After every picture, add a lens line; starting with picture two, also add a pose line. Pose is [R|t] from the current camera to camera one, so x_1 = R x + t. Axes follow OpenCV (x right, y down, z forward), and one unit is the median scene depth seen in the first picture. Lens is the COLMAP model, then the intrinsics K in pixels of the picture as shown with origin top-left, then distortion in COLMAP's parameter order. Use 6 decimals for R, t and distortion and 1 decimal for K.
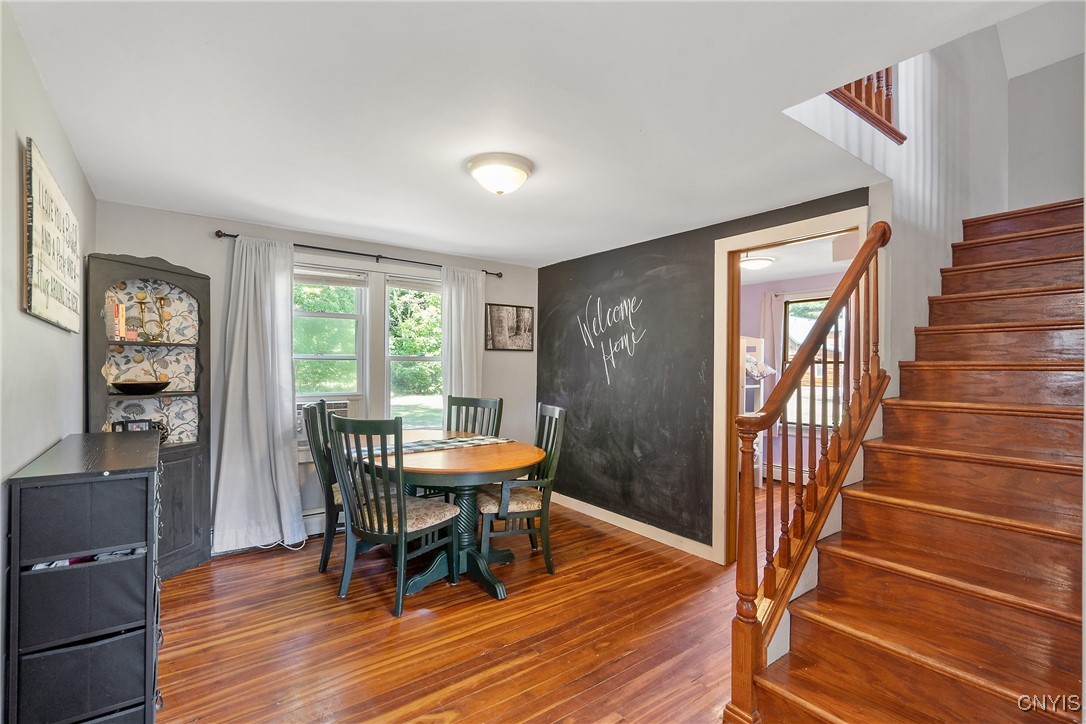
lens RADIAL K [[494.3, 0, 542.2], [0, 494.3, 367.0], [0, 0, 1]] dist [-0.004208, 0.001151]
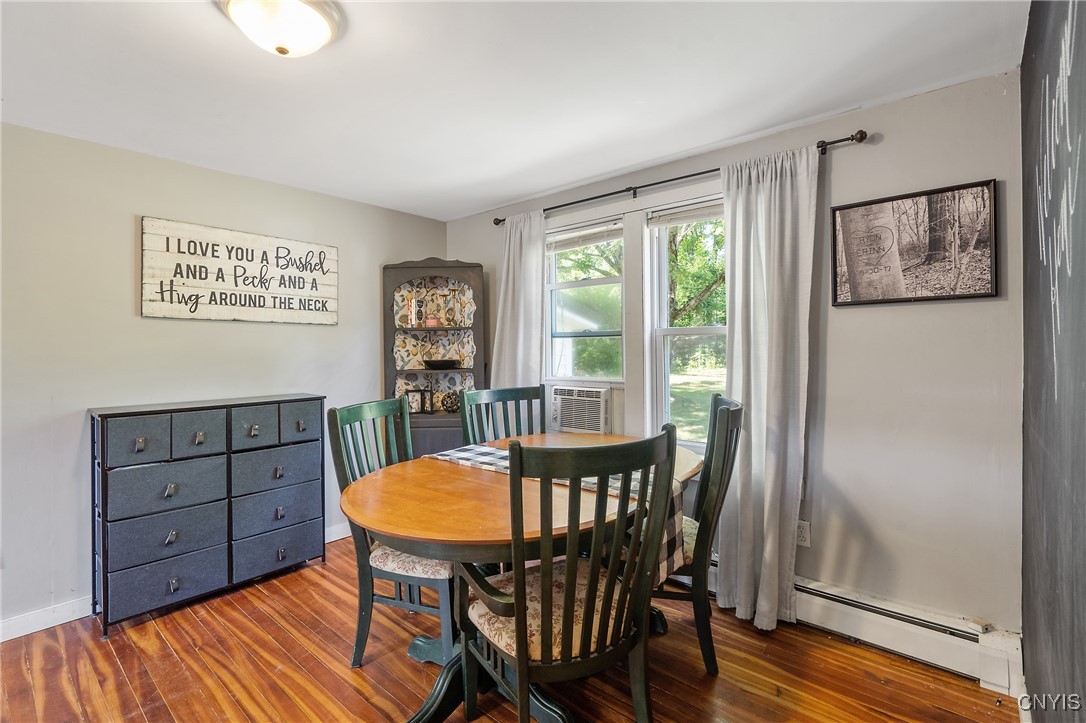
lens RADIAL K [[494.3, 0, 543.8], [0, 494.3, 355.1], [0, 0, 1]] dist [-0.004208, 0.001151]
pose [[0.224923, -0.001697, -0.974375, 0.337182], [0.002506, 0.999996, -0.001163, 0.015627], [0.974373, -0.002180, 0.224926, 0.719905]]
